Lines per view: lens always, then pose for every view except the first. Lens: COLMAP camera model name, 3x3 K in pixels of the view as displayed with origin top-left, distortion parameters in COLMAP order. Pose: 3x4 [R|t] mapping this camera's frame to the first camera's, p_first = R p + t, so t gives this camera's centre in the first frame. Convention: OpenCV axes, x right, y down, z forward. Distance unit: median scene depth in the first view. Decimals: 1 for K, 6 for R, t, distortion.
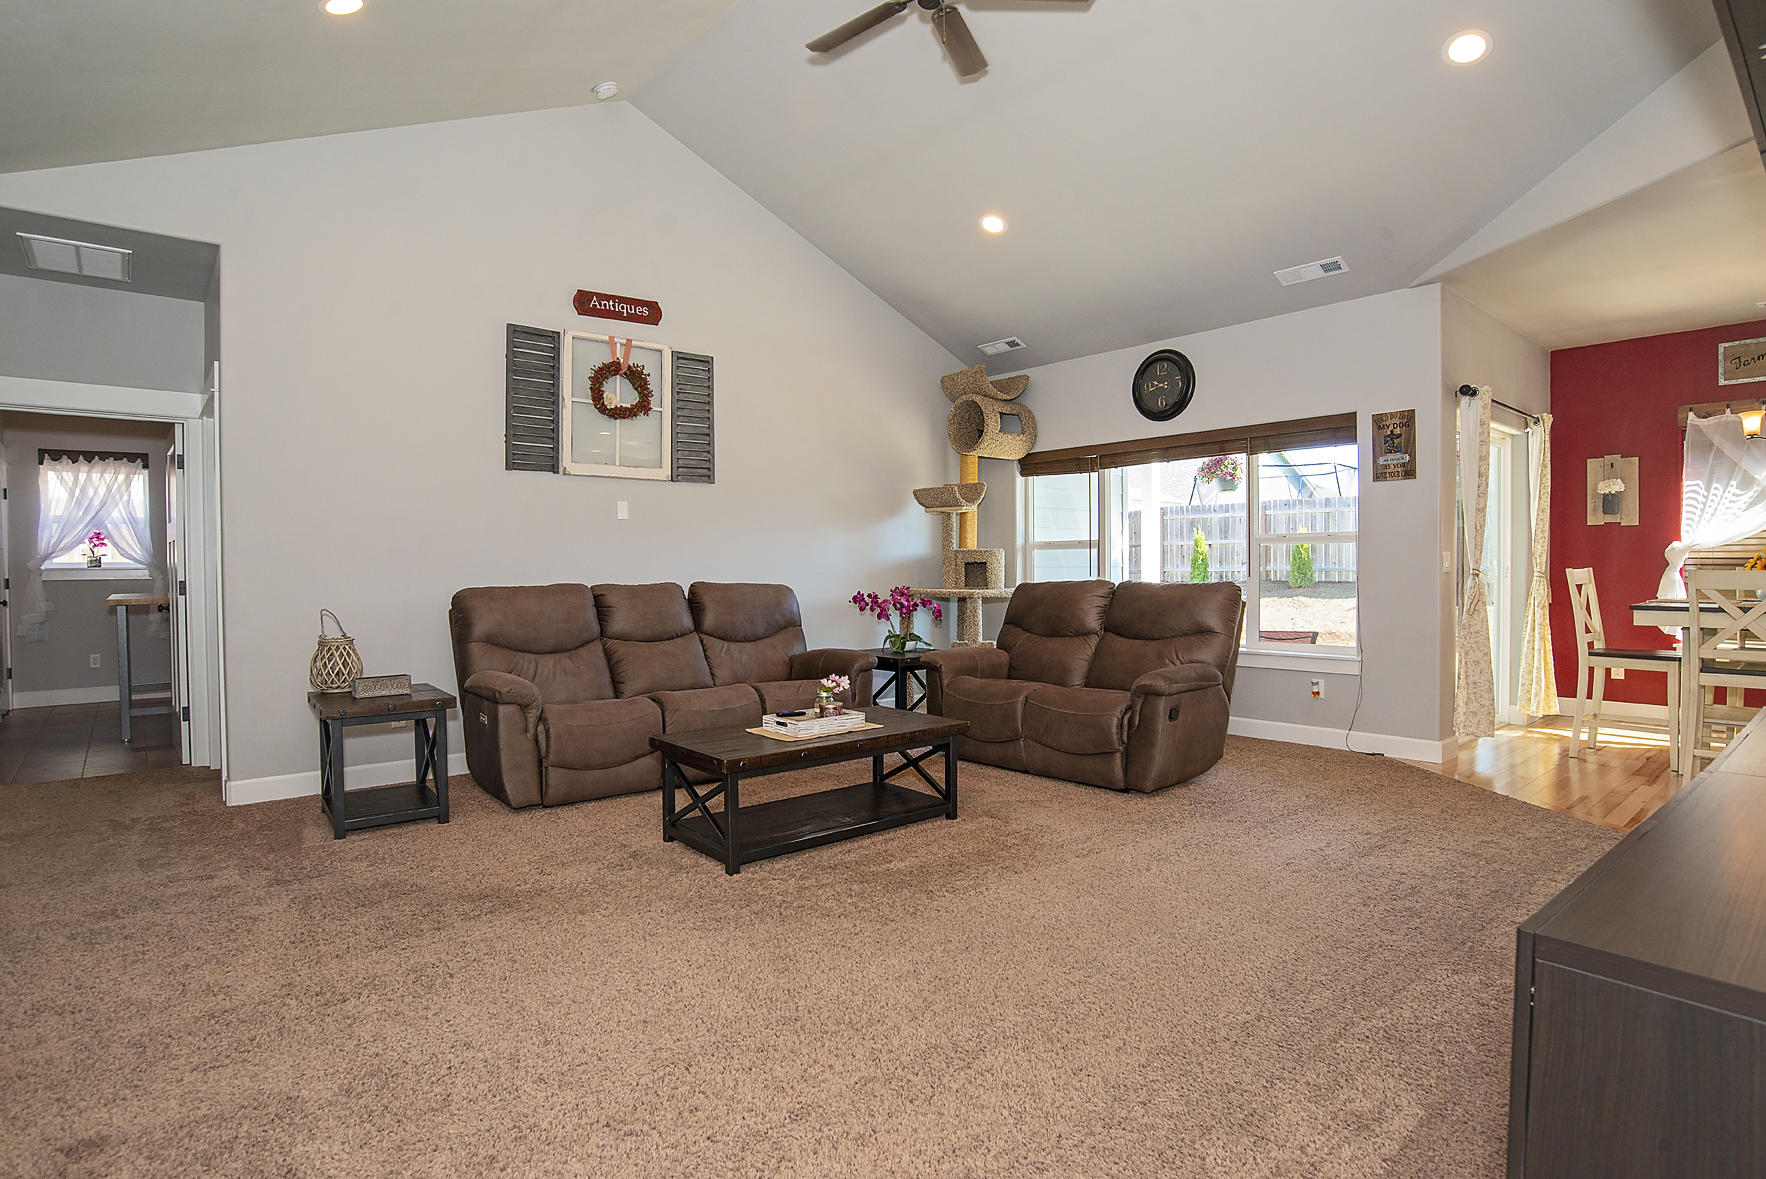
lens RADIAL K [[913.2, 0, 883.0], [0, 913.2, 589.5], [0, 0, 1]] dist [-0.076769, 0.032162]
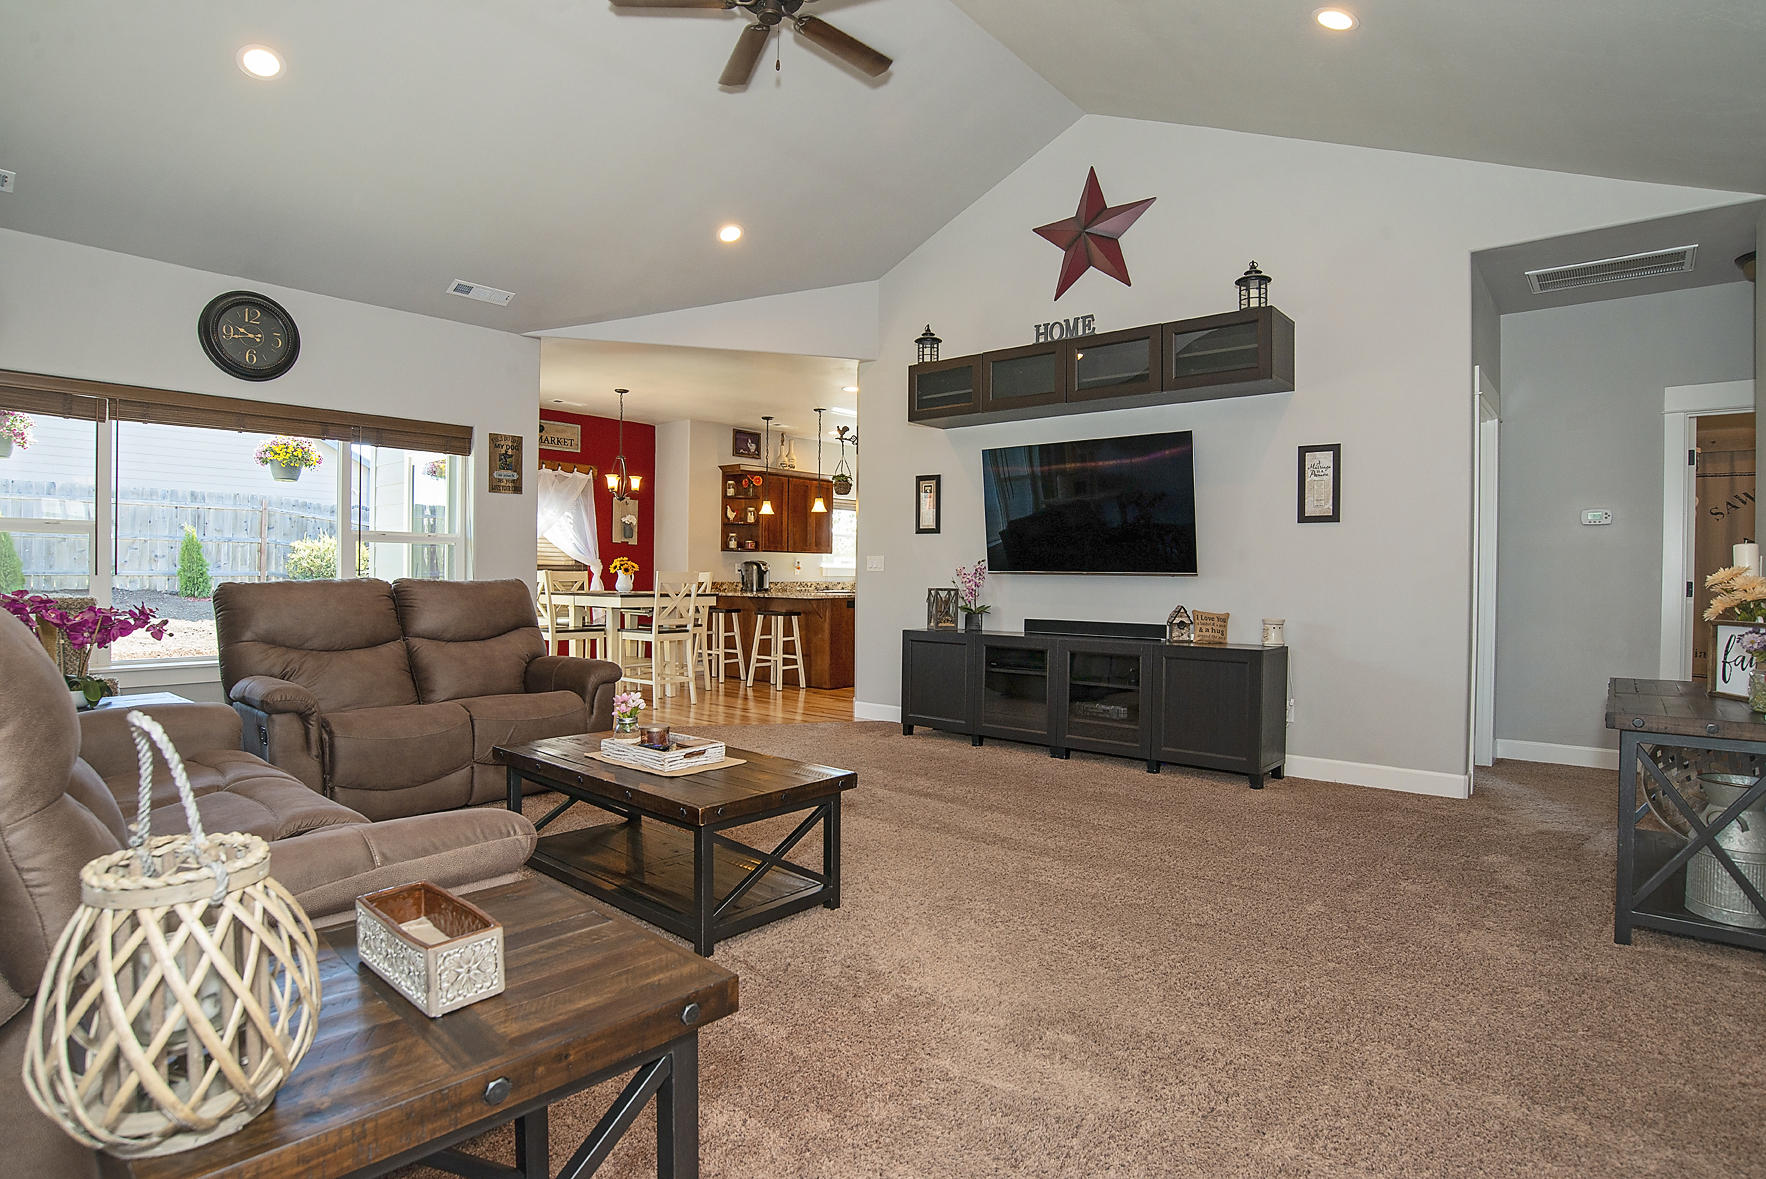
lens RADIAL K [[913.2, 0, 883.0], [0, 913.2, 589.5], [0, 0, 1]] dist [-0.076769, 0.032162]
pose [[-0.155164, -0.009896, 0.987839, -0.646661], [0.018001, 0.999755, 0.012843, -0.002352], [-0.987725, 0.019775, -0.154948, 0.672178]]
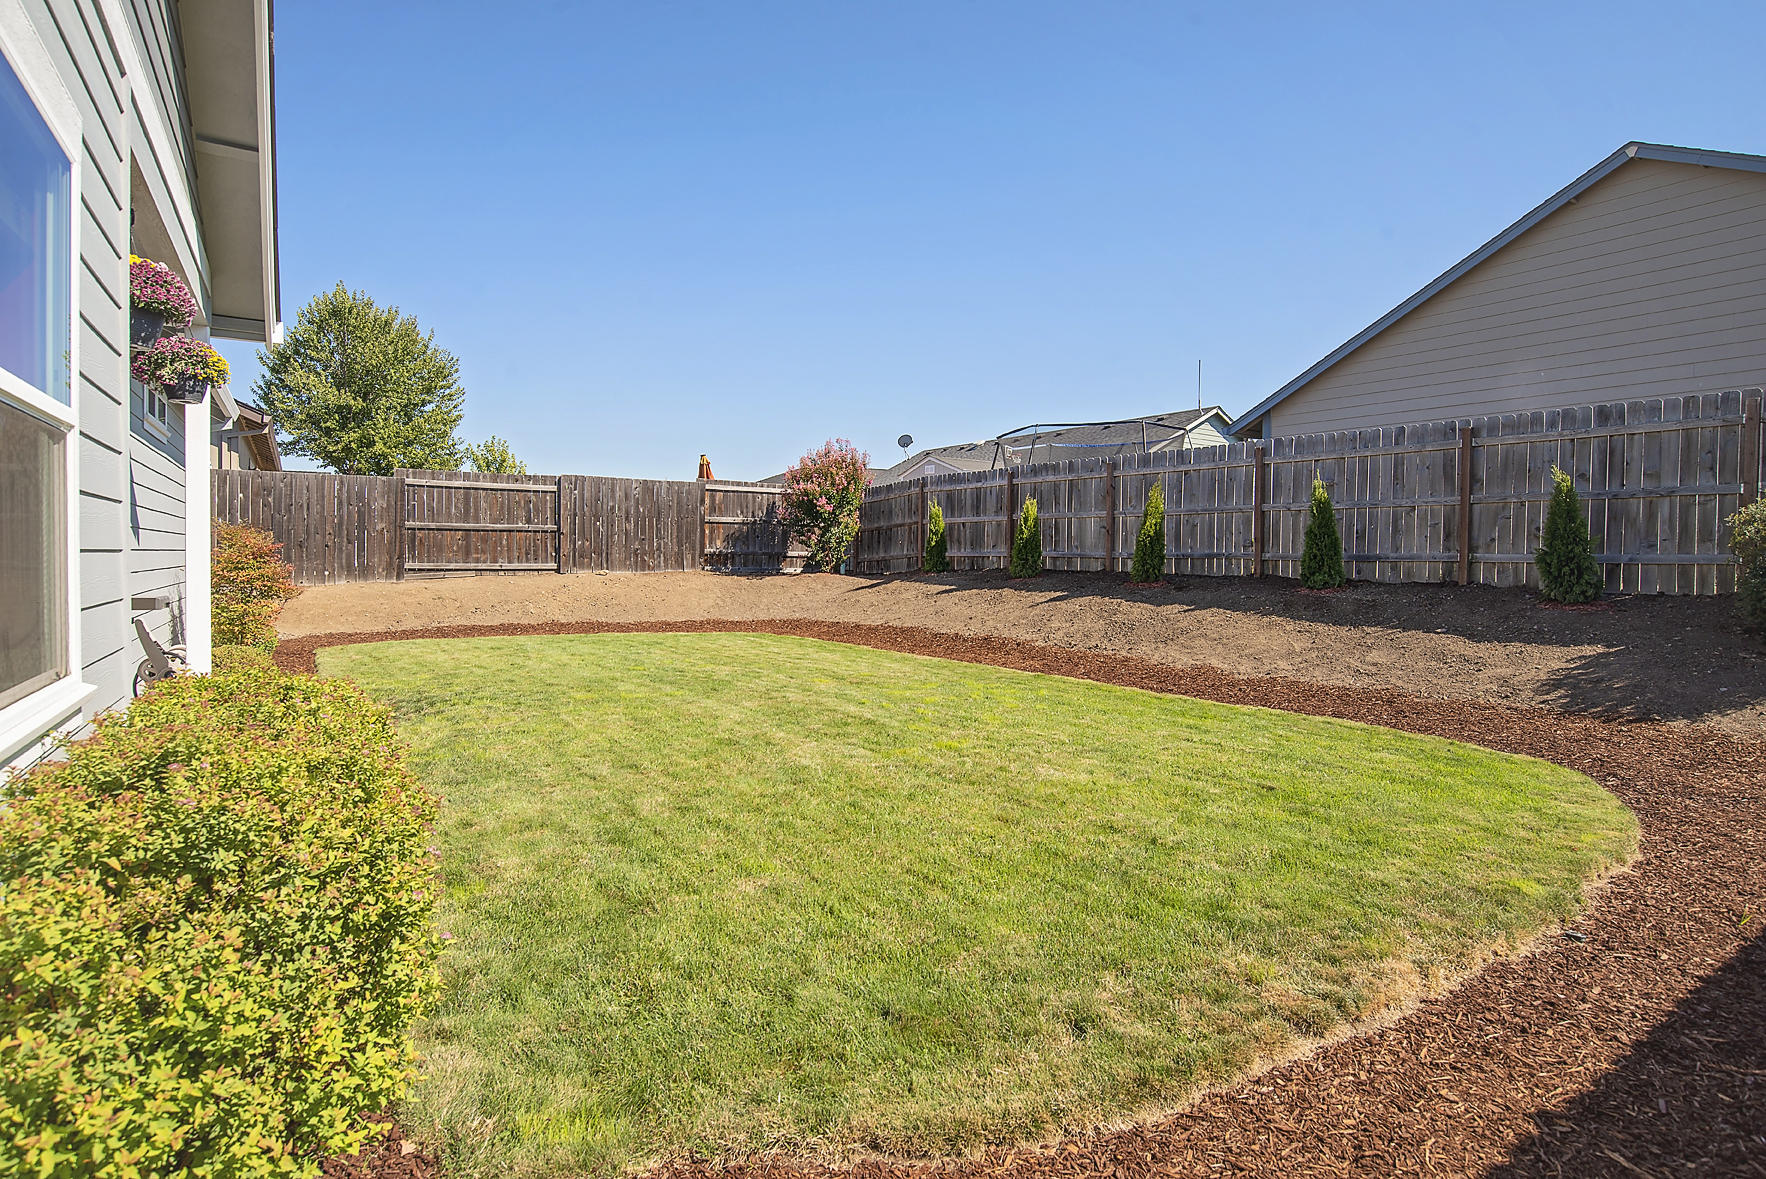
lens RADIAL K [[913.2, 0, 883.0], [0, 913.2, 589.5], [0, 0, 1]] dist [-0.076769, 0.032162]
pose [[0.992329, 0.018014, -0.122309, 1.552741], [-0.016277, 0.999752, 0.015183, -0.008432], [0.122553, -0.013076, 0.992376, 0.761889]]
